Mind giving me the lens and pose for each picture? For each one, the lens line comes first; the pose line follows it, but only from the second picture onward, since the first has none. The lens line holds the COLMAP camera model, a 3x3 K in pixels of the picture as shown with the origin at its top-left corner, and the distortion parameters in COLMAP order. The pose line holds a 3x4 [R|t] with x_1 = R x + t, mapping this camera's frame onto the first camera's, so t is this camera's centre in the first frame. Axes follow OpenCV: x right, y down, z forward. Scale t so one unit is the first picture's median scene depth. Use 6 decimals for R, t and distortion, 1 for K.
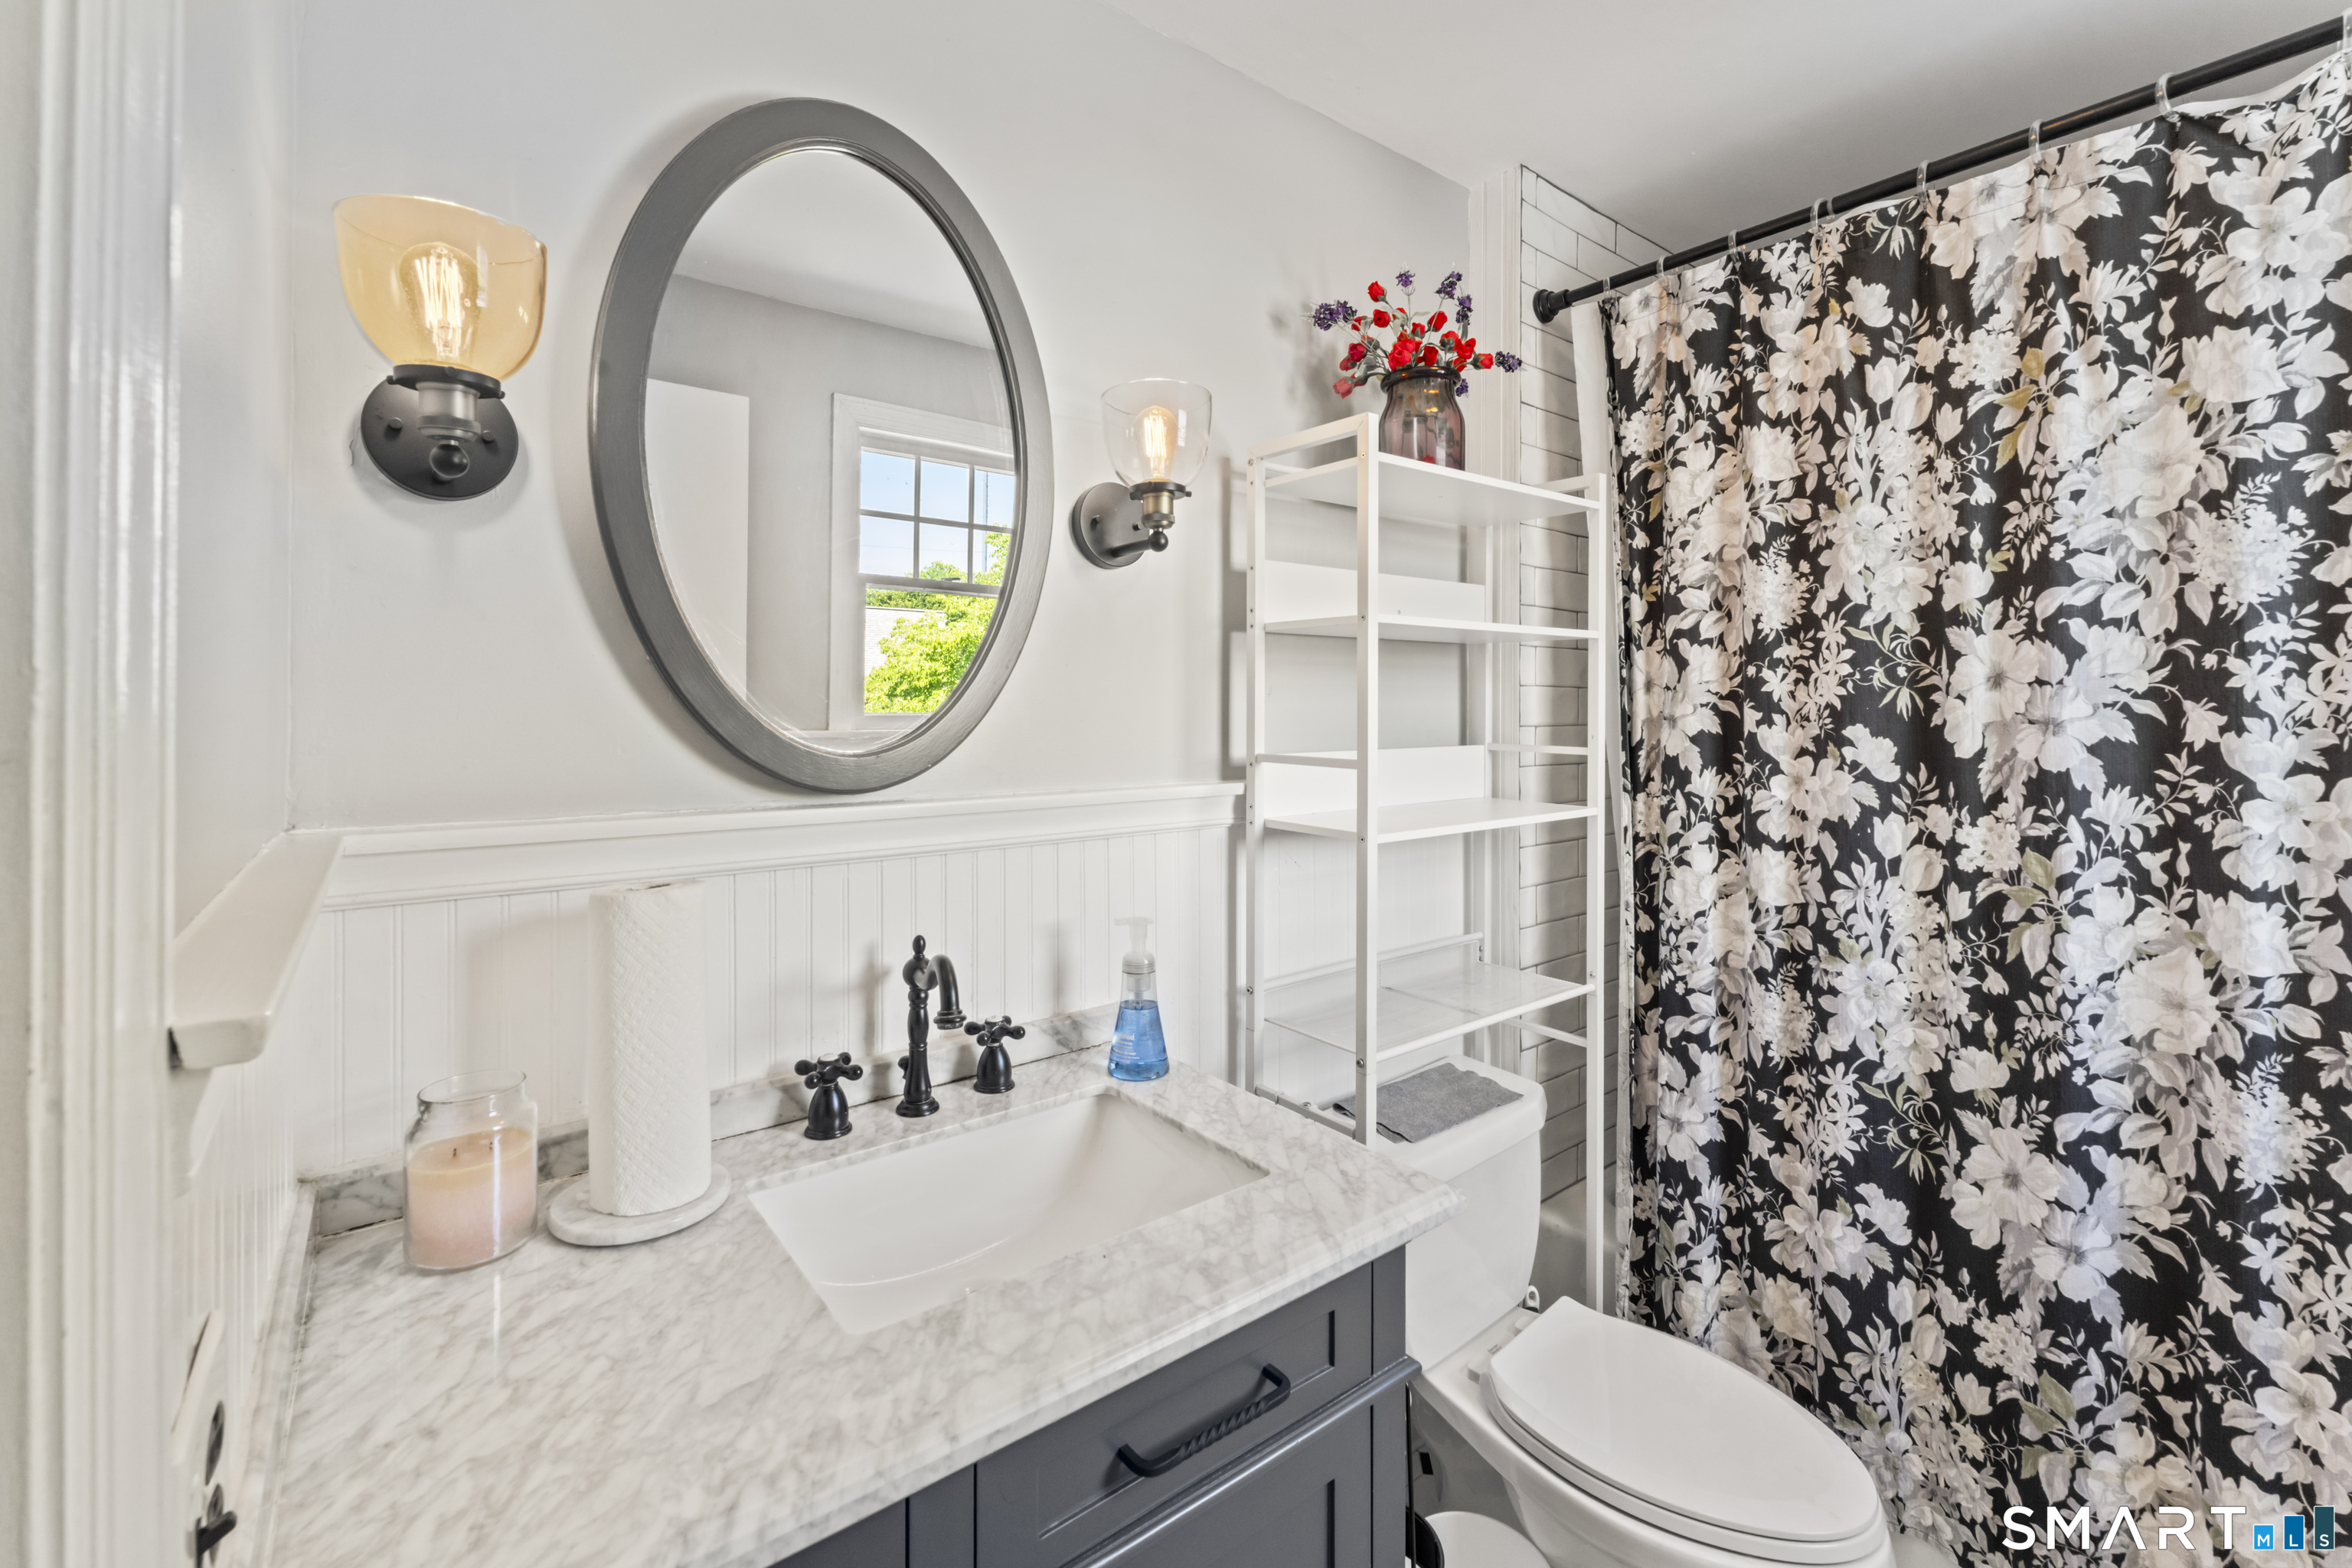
lens RADIAL K [[973.5, 0, 1128.9], [0, 973.5, 694.7], [0, 0, 1]] dist [0.000348, -0.000174]
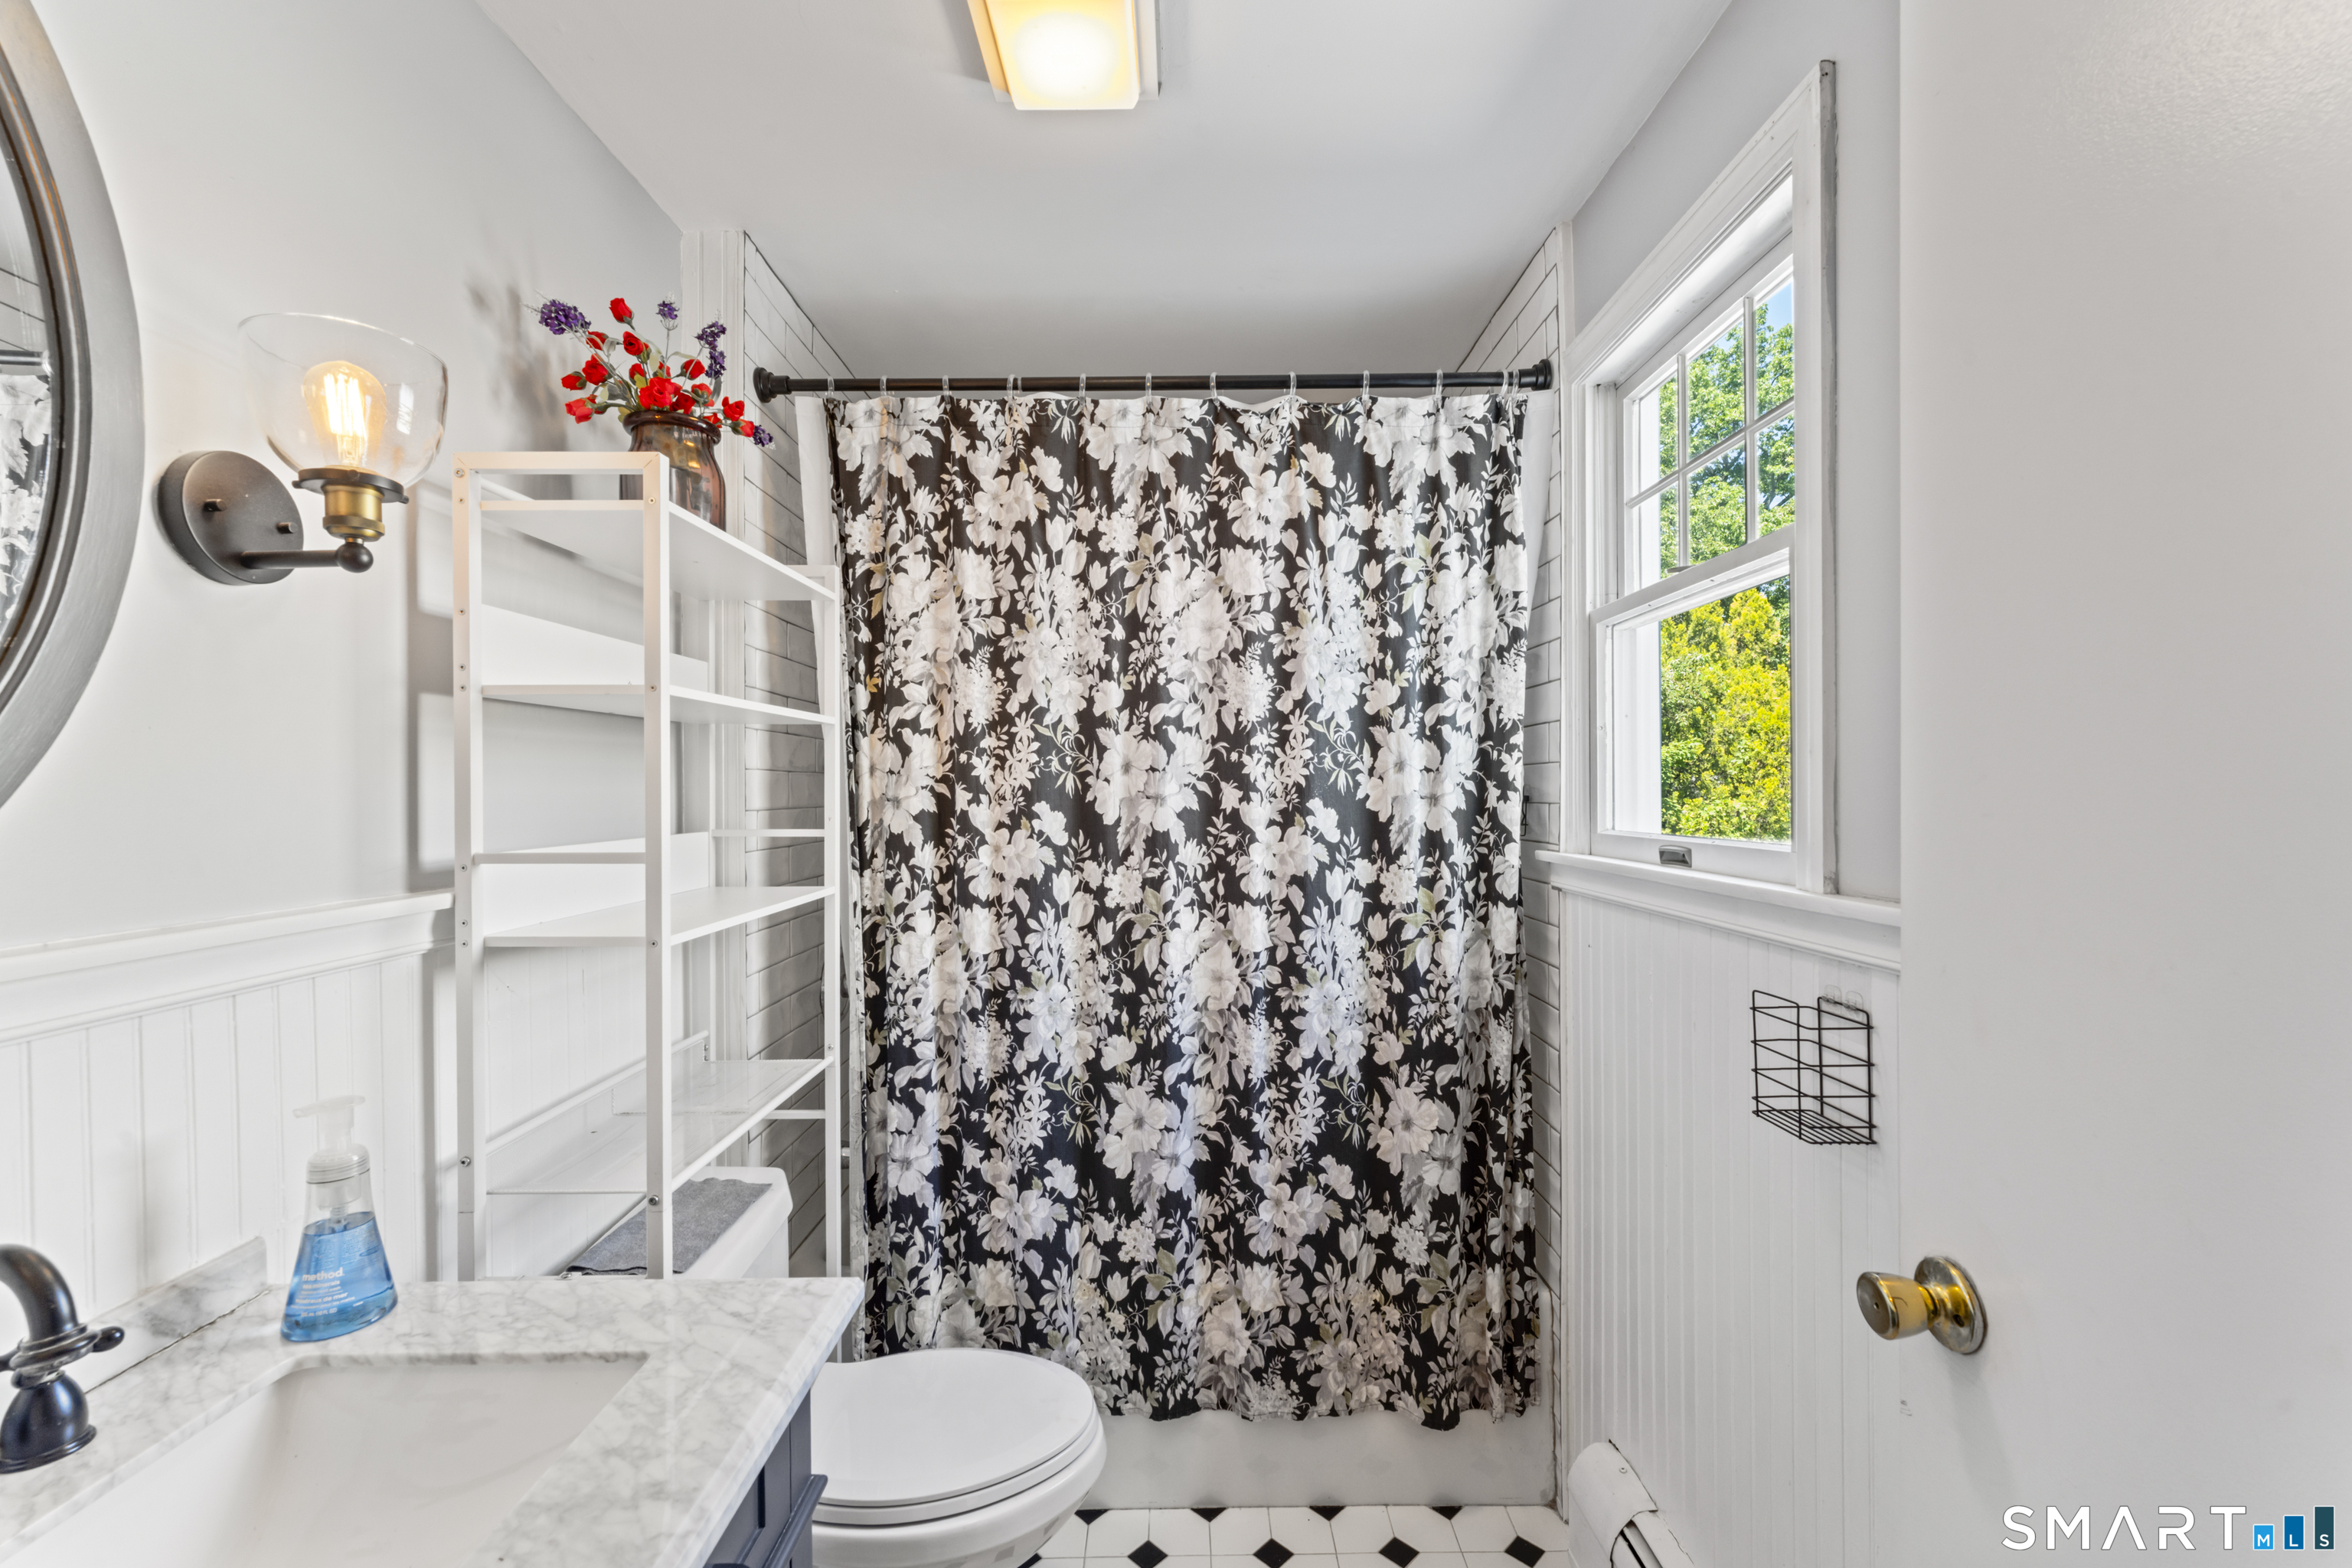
lens RADIAL K [[973.5, 0, 1169.8], [0, 973.5, 789.9], [0, 0, 1]] dist [0.000348, -0.000174]
pose [[0.604984, -0.007784, 0.796200, -0.163885], [0.000445, 0.999955, 0.009437, 0.003414], [-0.796238, -0.005355, 0.604960, 0.102719]]
